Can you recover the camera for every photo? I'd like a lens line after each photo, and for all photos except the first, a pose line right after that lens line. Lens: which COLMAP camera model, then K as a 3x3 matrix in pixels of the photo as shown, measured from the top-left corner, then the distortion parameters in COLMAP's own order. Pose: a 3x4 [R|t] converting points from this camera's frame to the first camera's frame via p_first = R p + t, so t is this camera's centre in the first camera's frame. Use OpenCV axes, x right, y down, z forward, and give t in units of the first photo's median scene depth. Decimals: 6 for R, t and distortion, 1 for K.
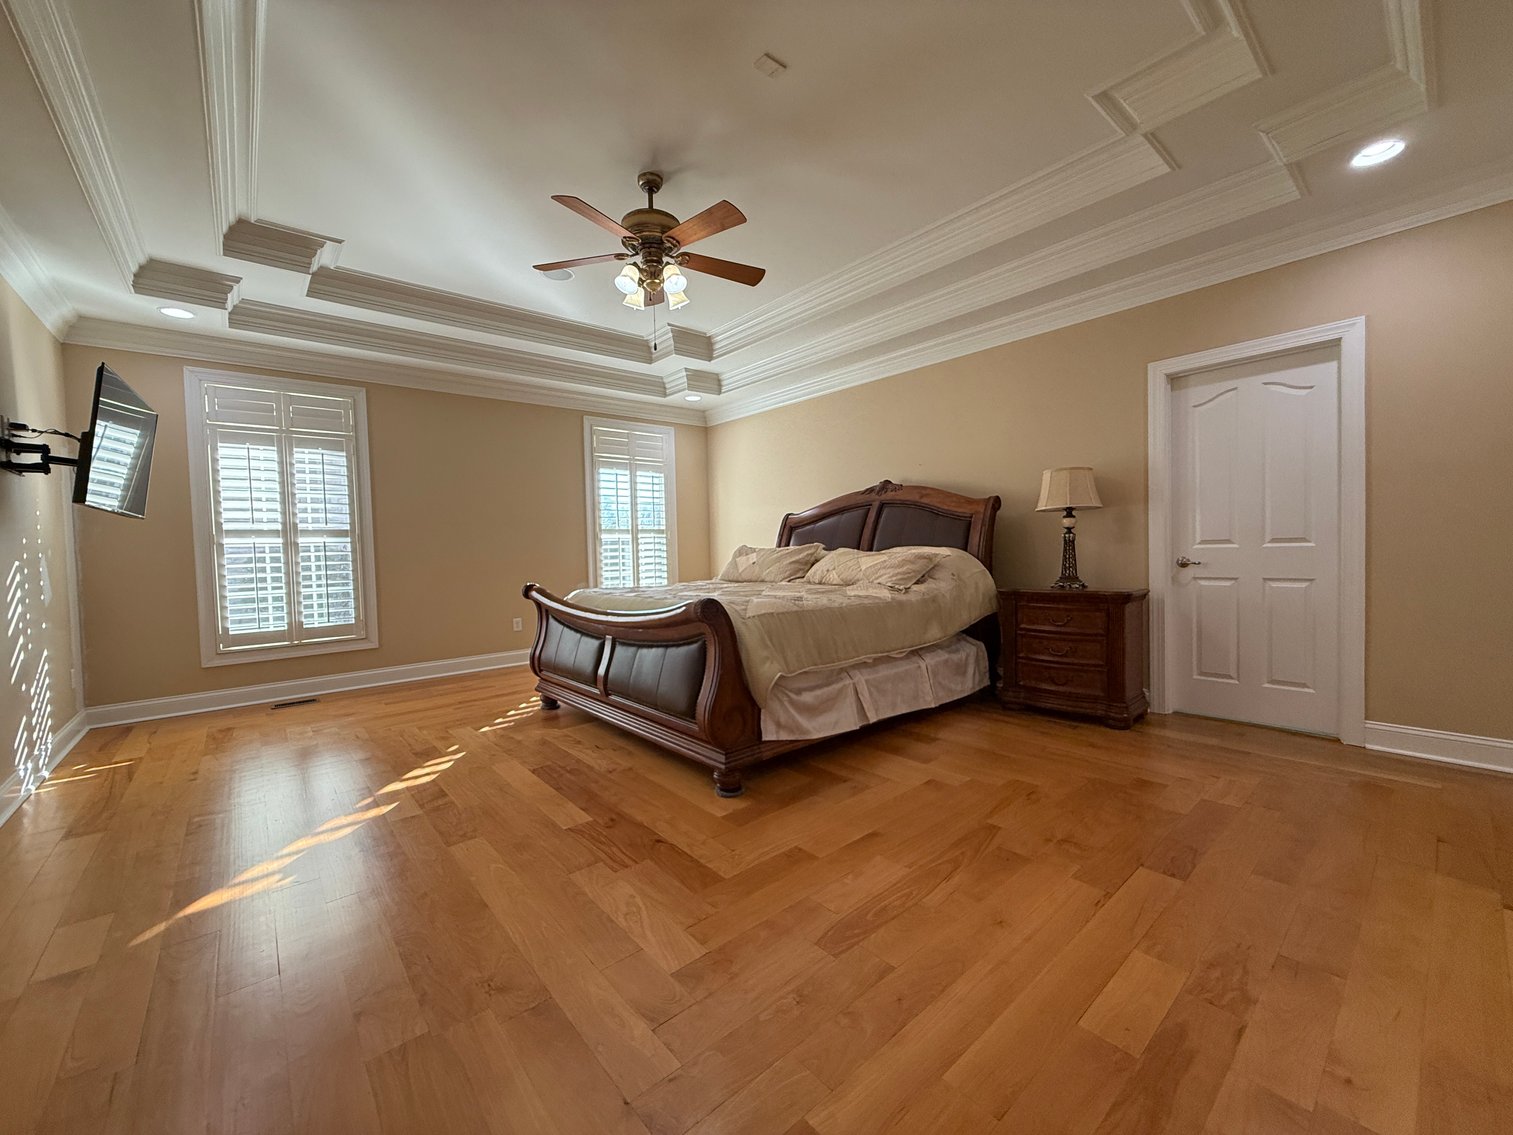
lens RADIAL K [[601.6, 0, 756.6], [0, 601.6, 567.7], [0, 0, 1]] dist [-0.000142, 0.000249]
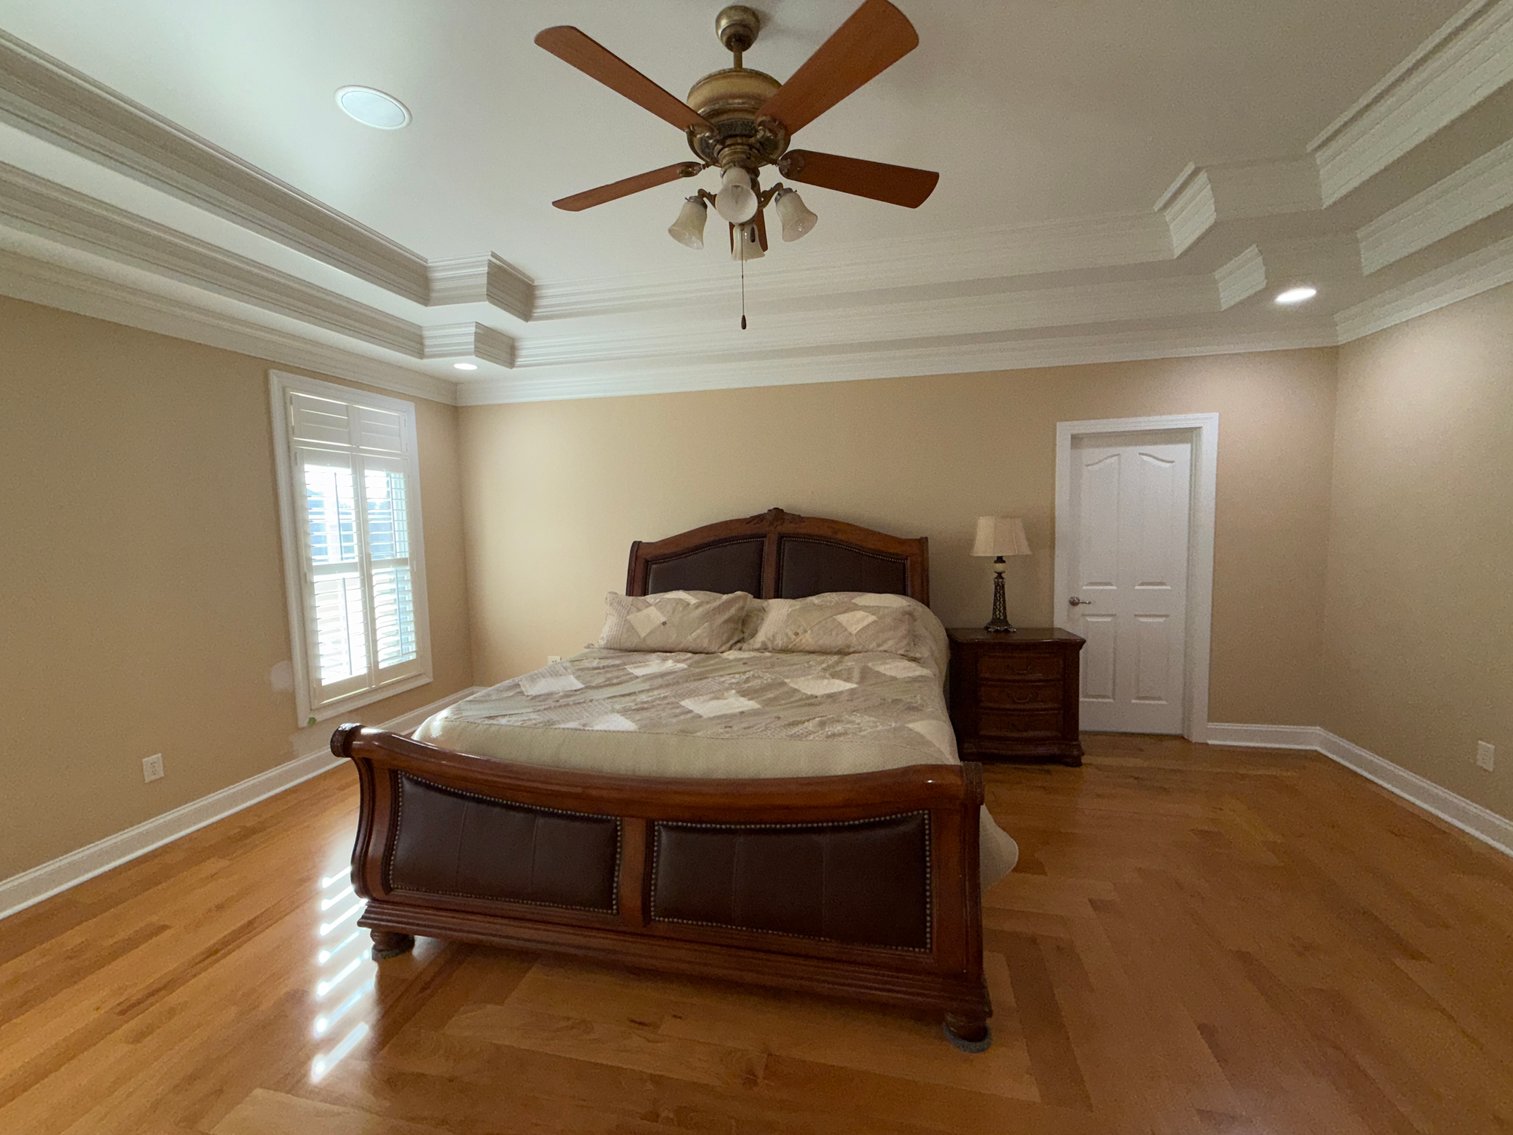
lens RADIAL K [[601.6, 0, 759.6], [0, 601.6, 569.4], [0, 0, 1]] dist [-0.000142, 0.000249]
pose [[0.798231, -0.045067, 0.600663, -0.491340], [0.023198, 0.998757, 0.044106, -0.145898], [-0.601905, -0.021273, 0.798284, 0.492630]]
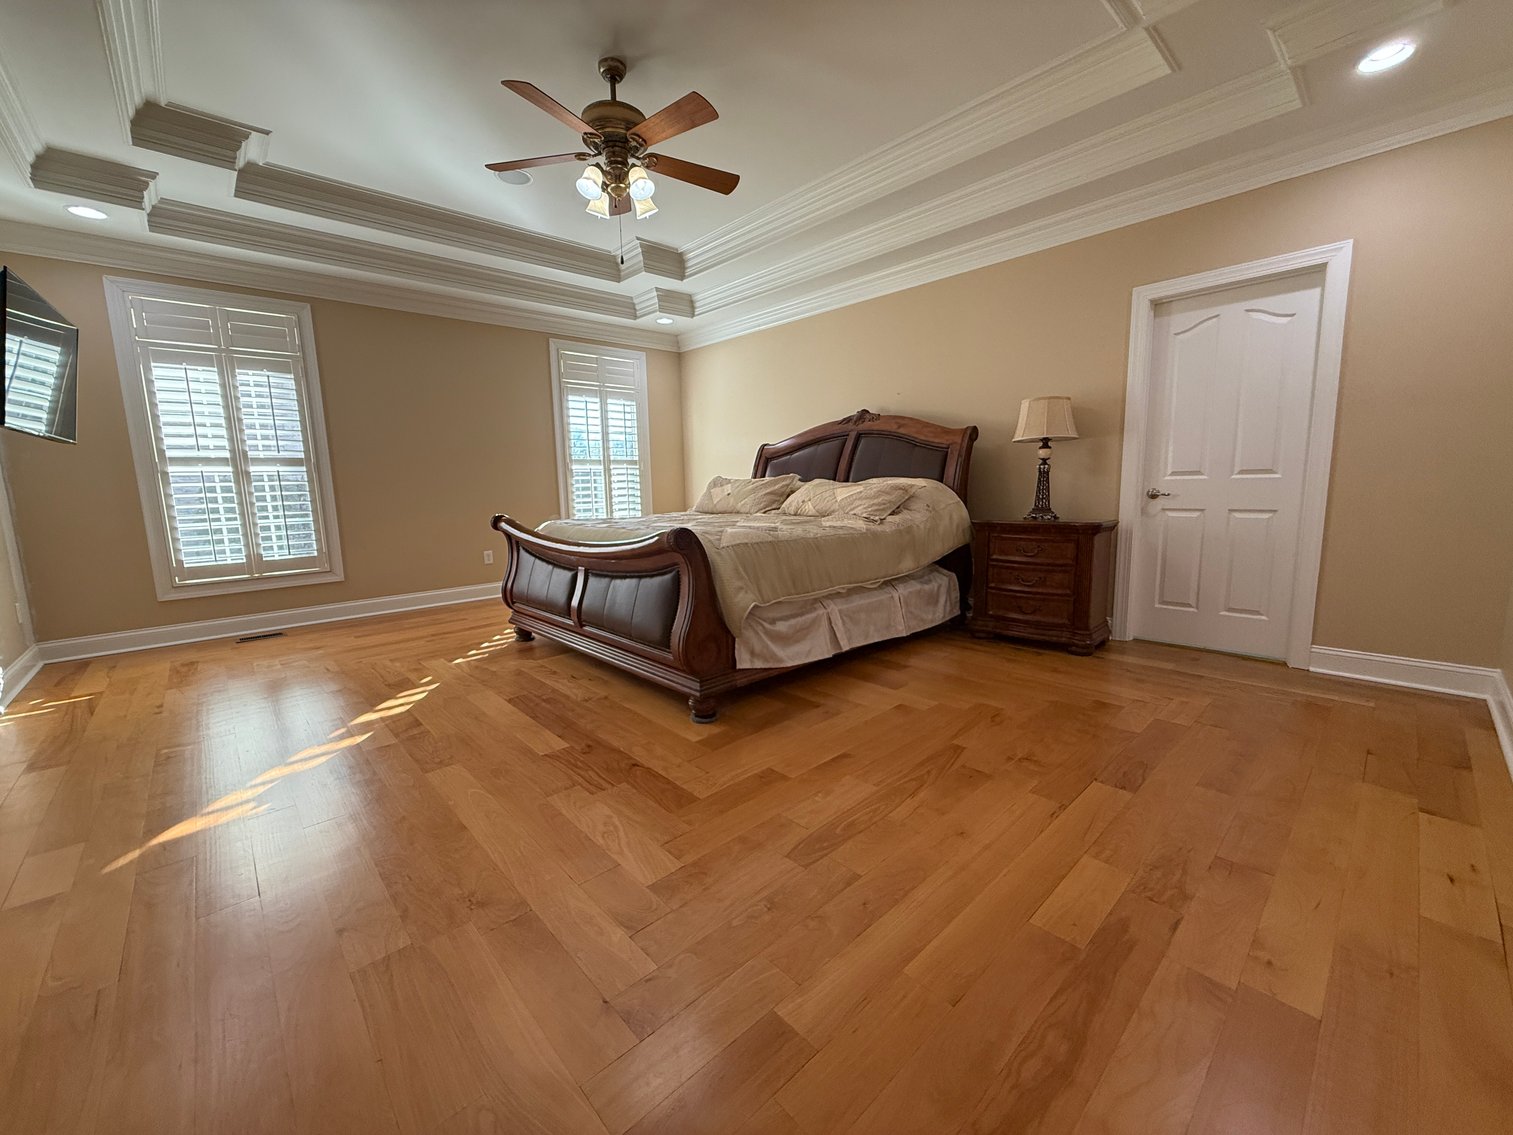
lens RADIAL K [[601.6, 0, 756.6], [0, 601.6, 566.9], [0, 0, 1]] dist [-0.000142, 0.000249]
pose [[0.999239, -0.002384, 0.038944, 0.003215], [-0.001810, 0.994224, 0.107311, 0.006579], [-0.038975, -0.107300, 0.993462, 0.008574]]
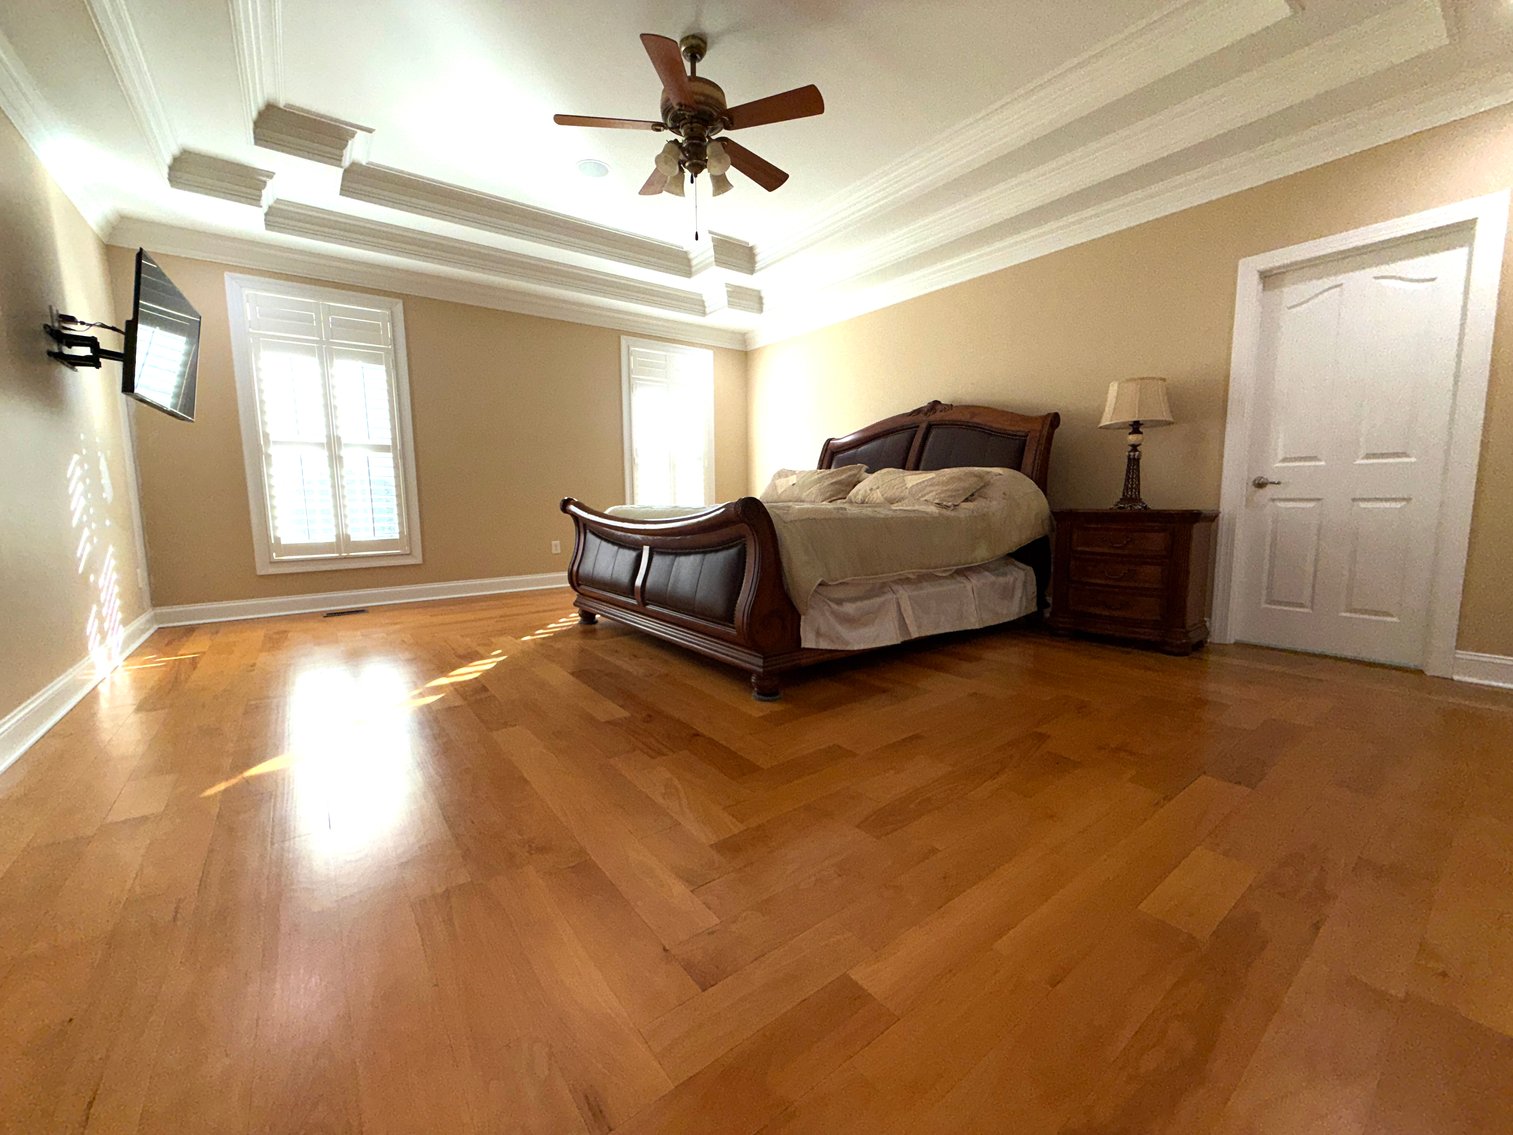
lens RADIAL K [[601.6, 0, 756.6], [0, 601.6, 566.7], [0, 0, 1]] dist [-0.000142, 0.000249]
pose [[0.998161, 0.023545, -0.055862, -0.009473], [-0.018817, 0.996313, 0.083700, 0.062571], [0.057627, -0.082495, 0.994924, 0.027189]]
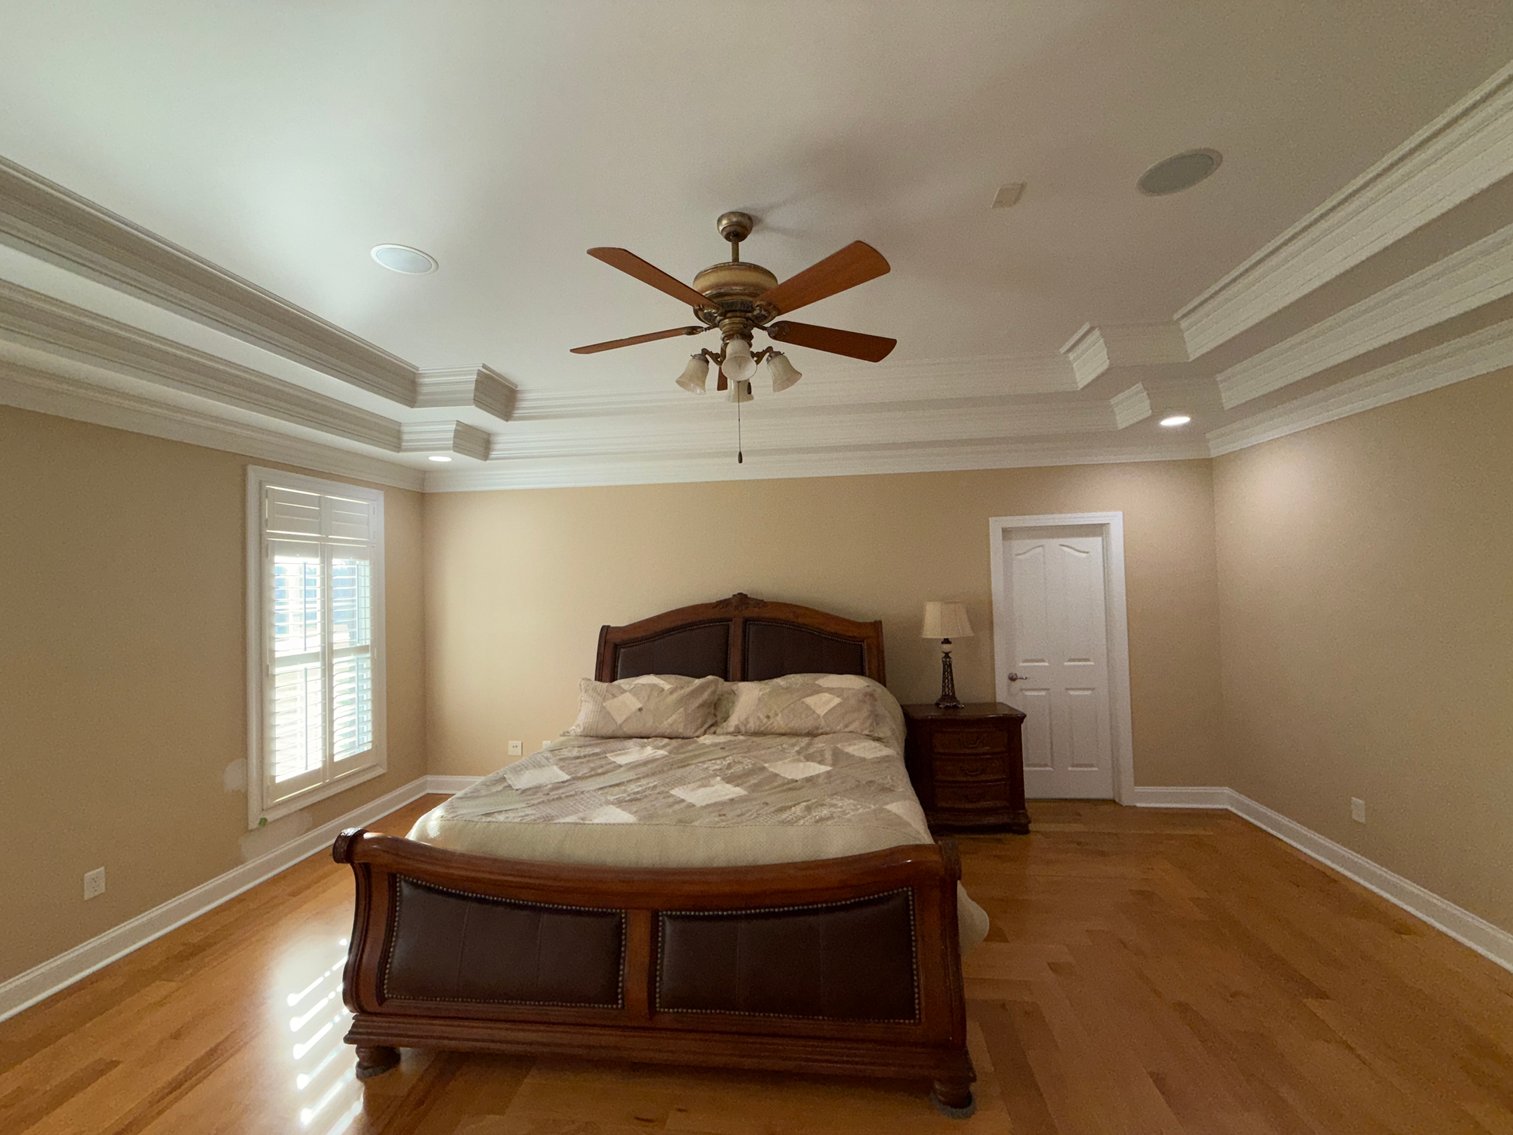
lens RADIAL K [[601.6, 0, 759.5], [0, 601.6, 569.3], [0, 0, 1]] dist [-0.000142, 0.000249]
pose [[0.732934, 0.018523, 0.680048, -0.584186], [0.031298, 0.997653, -0.060906, -0.189069], [-0.679580, 0.065924, 0.730633, 0.468902]]
